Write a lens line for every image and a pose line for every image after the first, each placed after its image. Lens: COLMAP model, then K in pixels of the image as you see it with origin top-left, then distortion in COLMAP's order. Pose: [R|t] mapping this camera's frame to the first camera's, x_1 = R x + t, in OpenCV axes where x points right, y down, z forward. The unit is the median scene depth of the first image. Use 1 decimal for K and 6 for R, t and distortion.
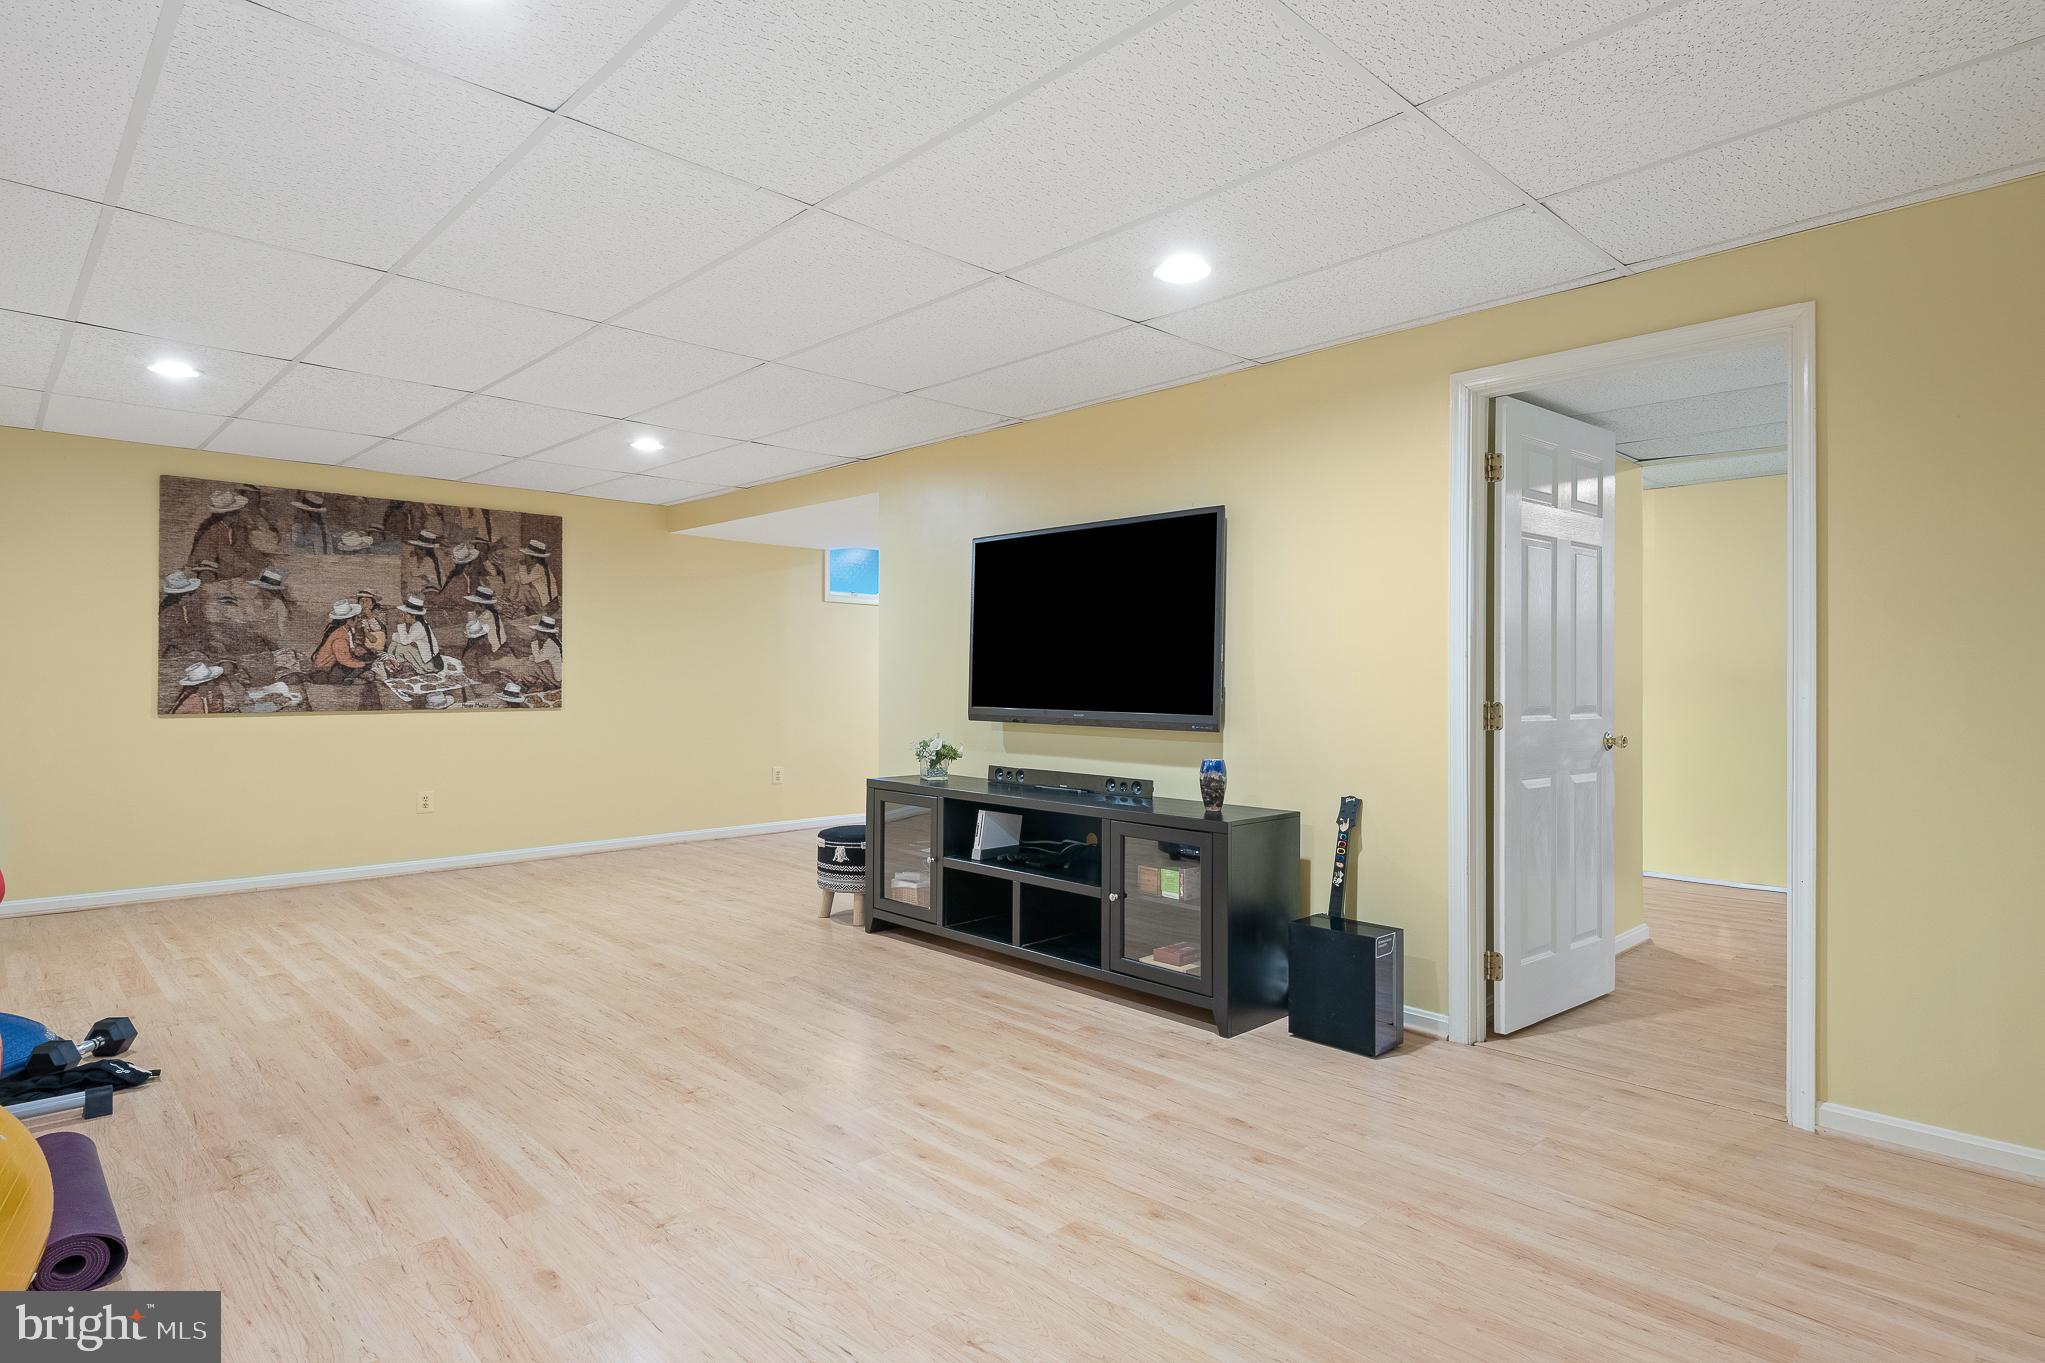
lens RADIAL K [[1090.8, 0, 1052.9], [0, 1090.8, 663.6], [0, 0, 1]] dist [-0.009951, 0.003694]
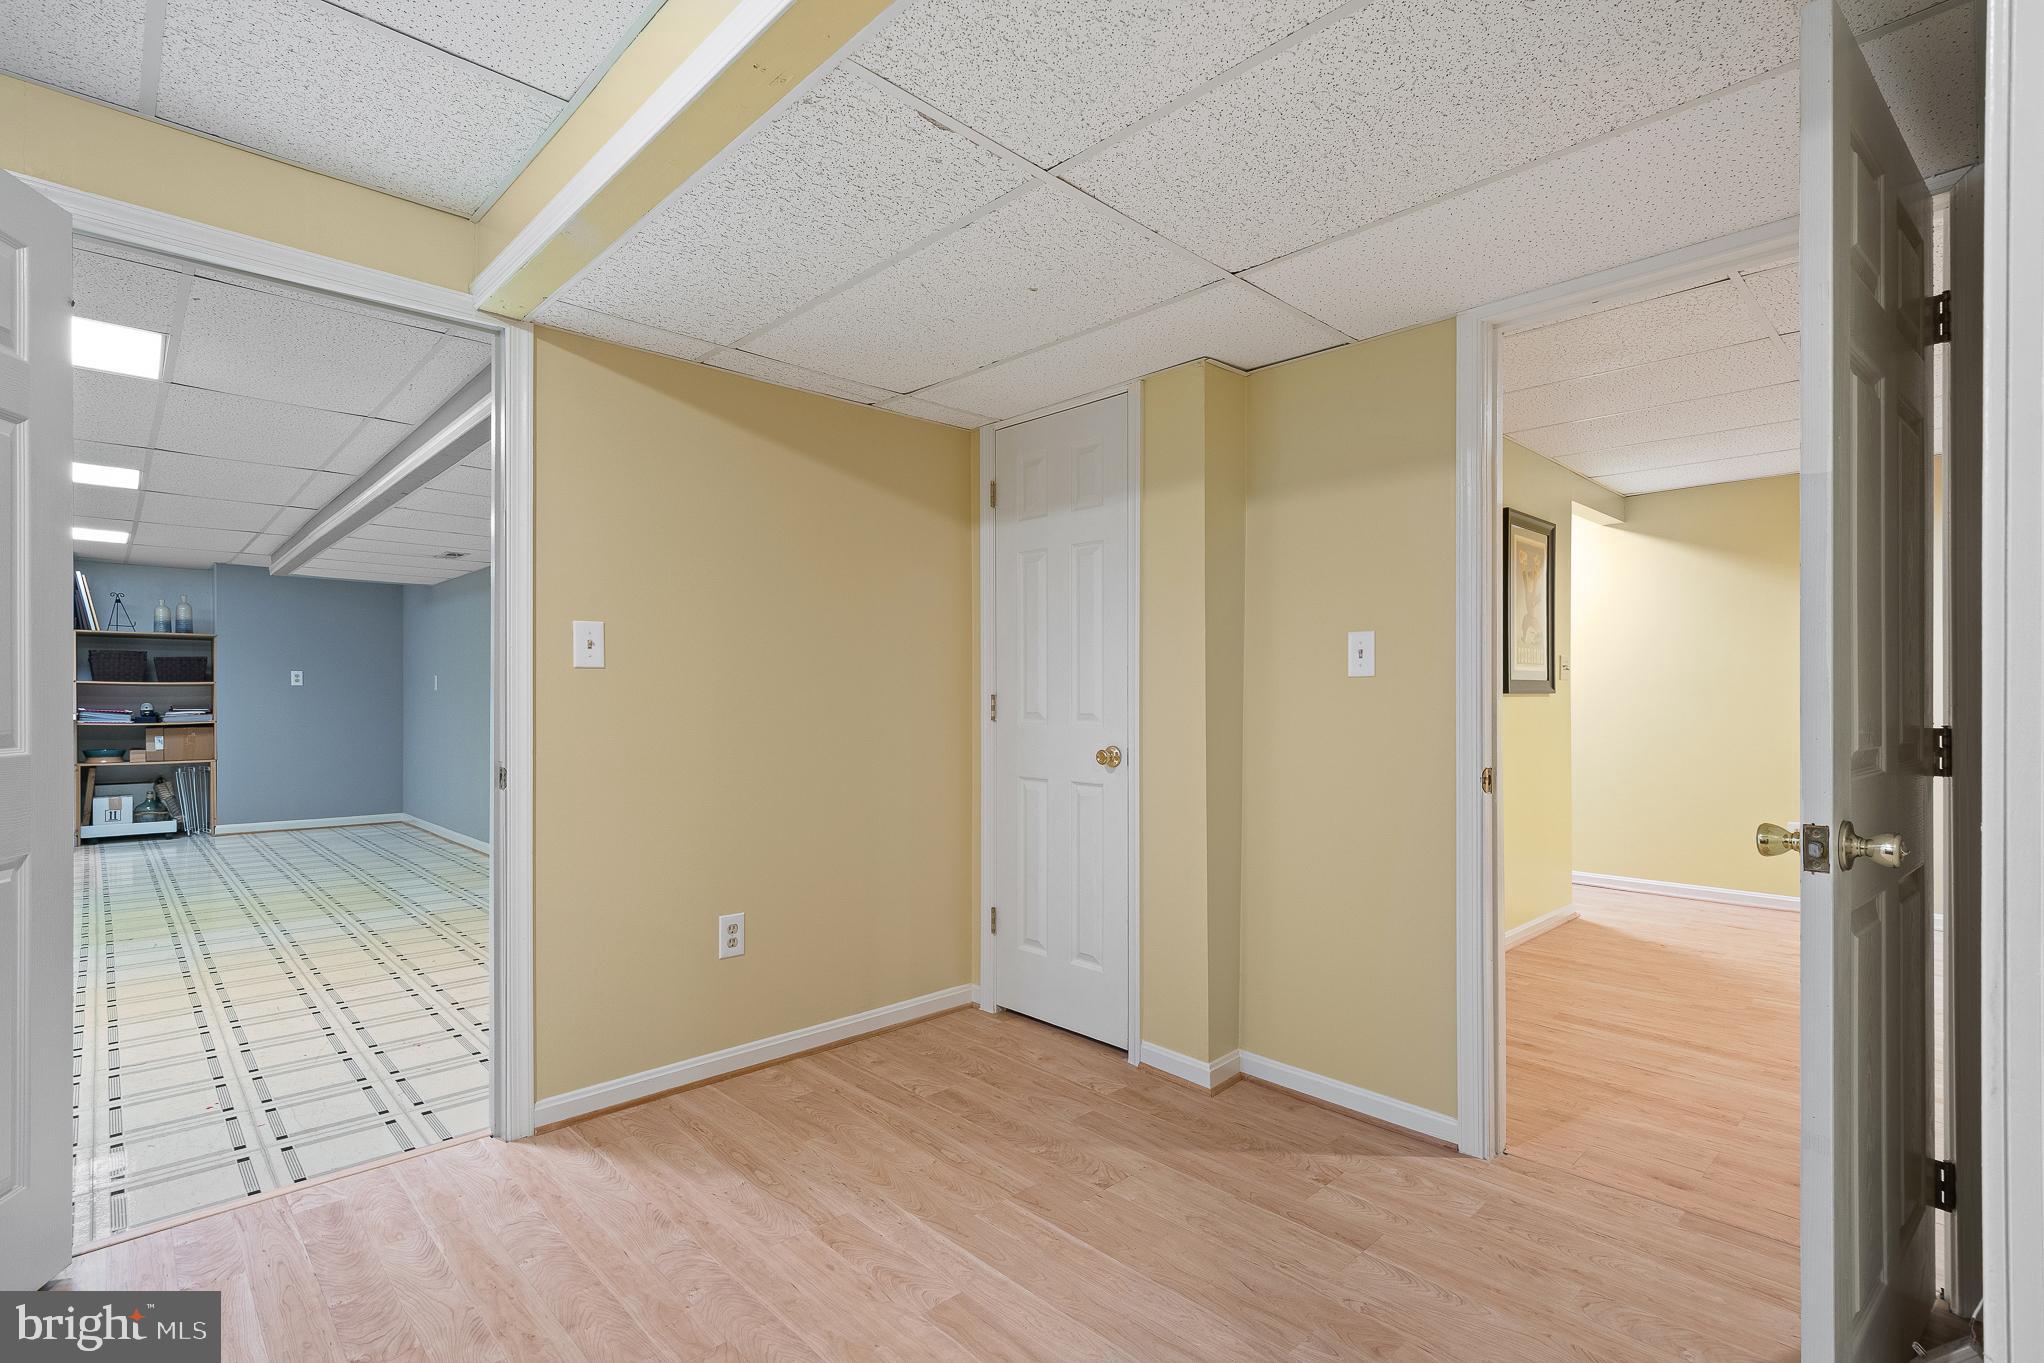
lens RADIAL K [[964.5, 0, 1002.9], [0, 964.5, 705.8], [0, 0, 1]] dist [-0.012069, 0.000856]
pose [[-0.999452, -0.011160, 0.031176, 0.568016], [-0.011486, 0.999881, -0.010320, 0.016748], [-0.031057, -0.010672, -0.999461, 0.968103]]
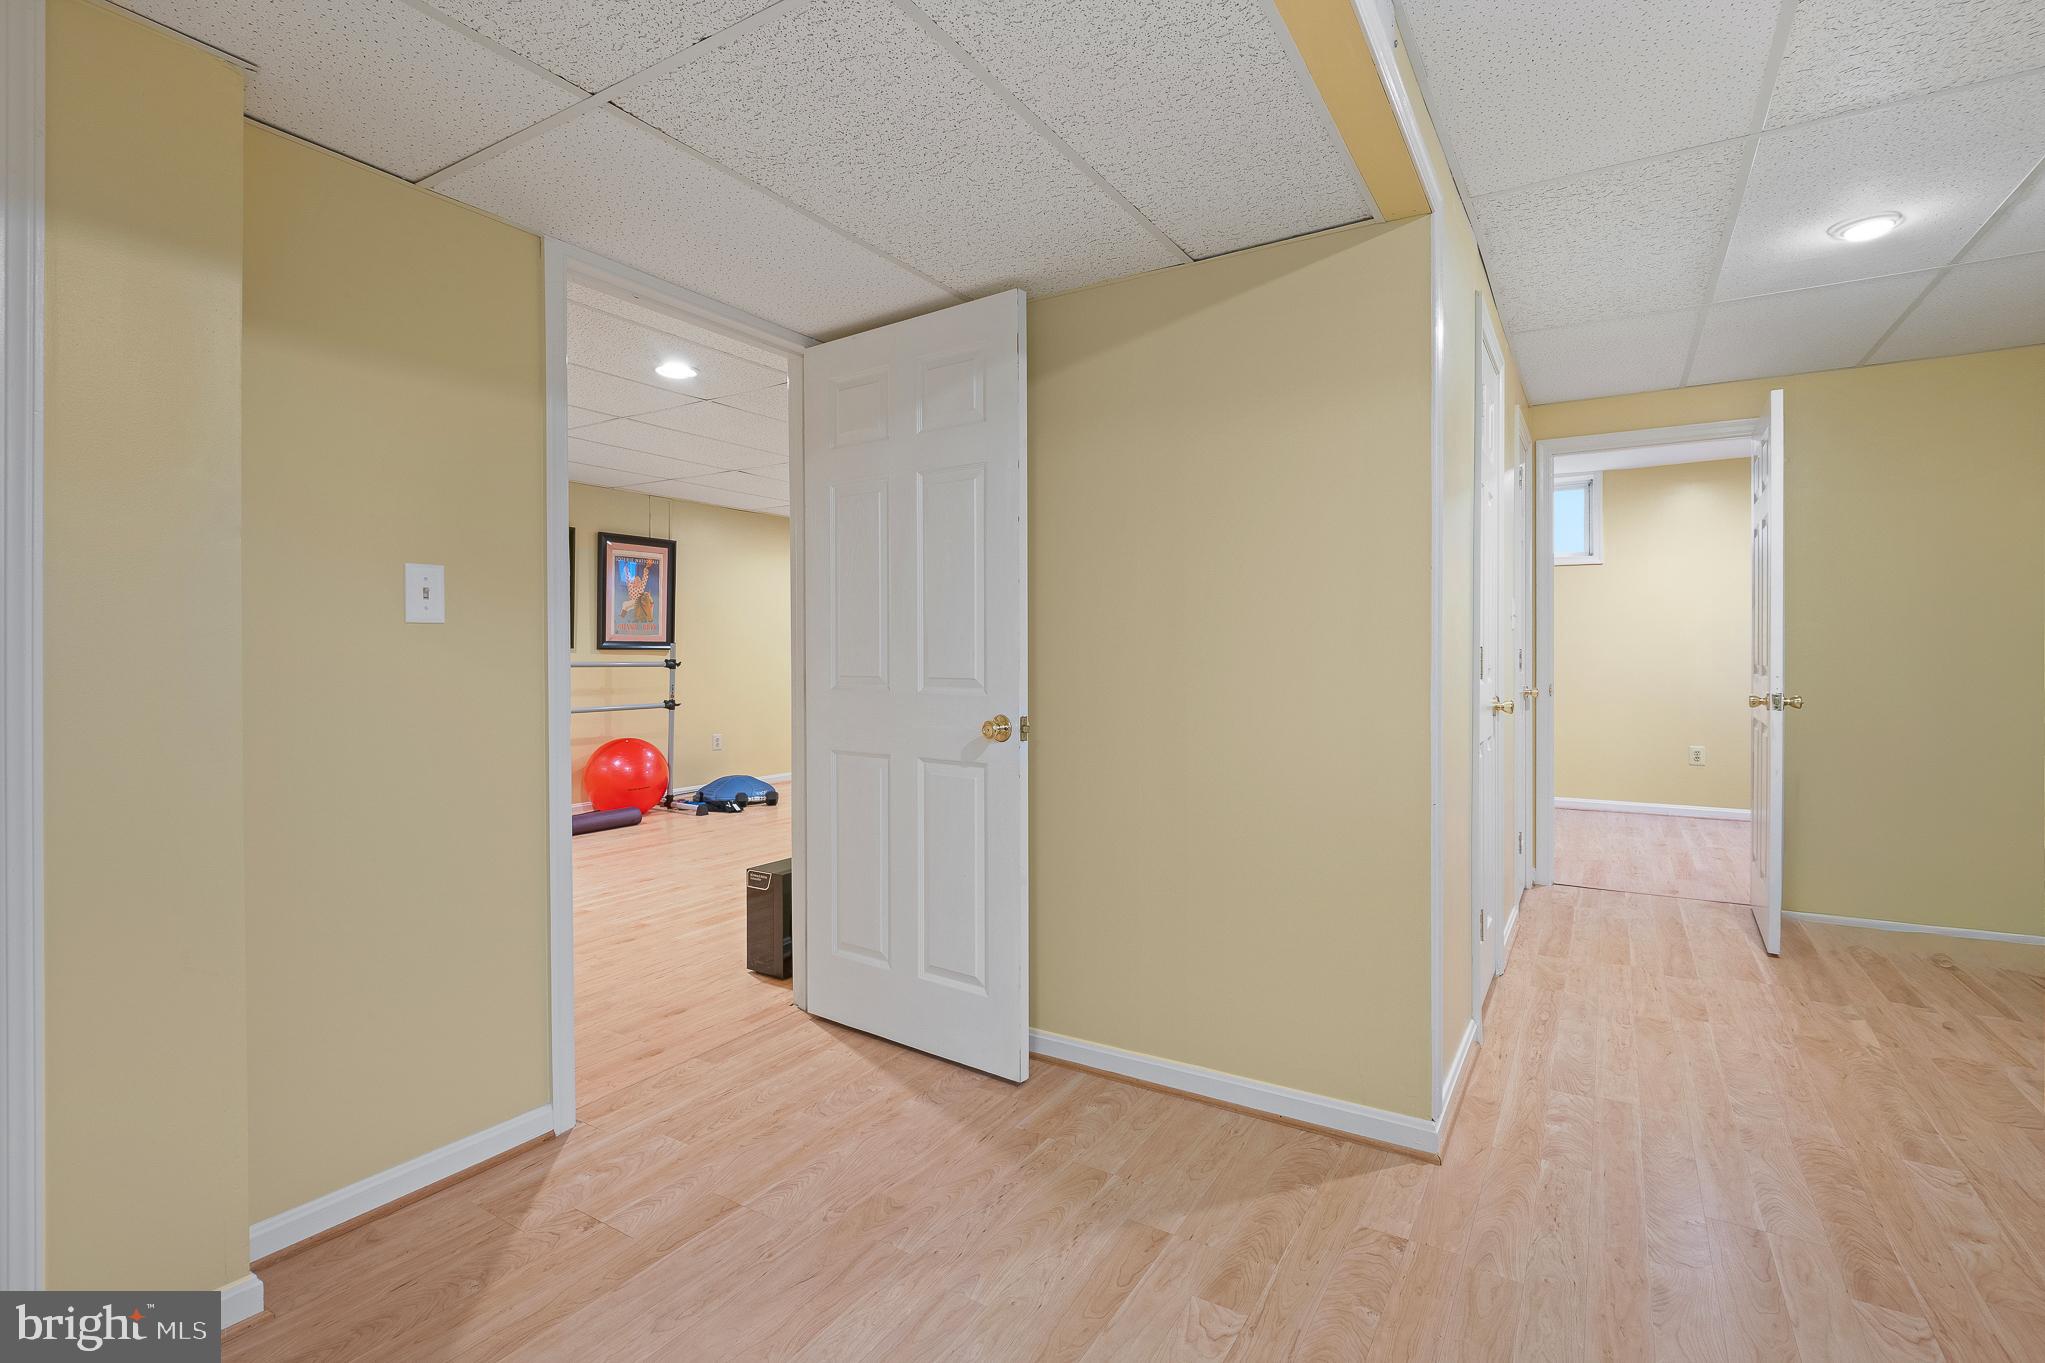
lens RADIAL K [[964.9, 0, 1027.3], [0, 964.9, 662.0], [0, 0, 1]] dist [-0.012069, 0.000856]
pose [[0.235456, 0.007976, -0.971852, 0.817702], [0.017933, 0.999760, 0.012549, 0.009811], [0.971720, -0.020383, 0.235256, 0.620669]]
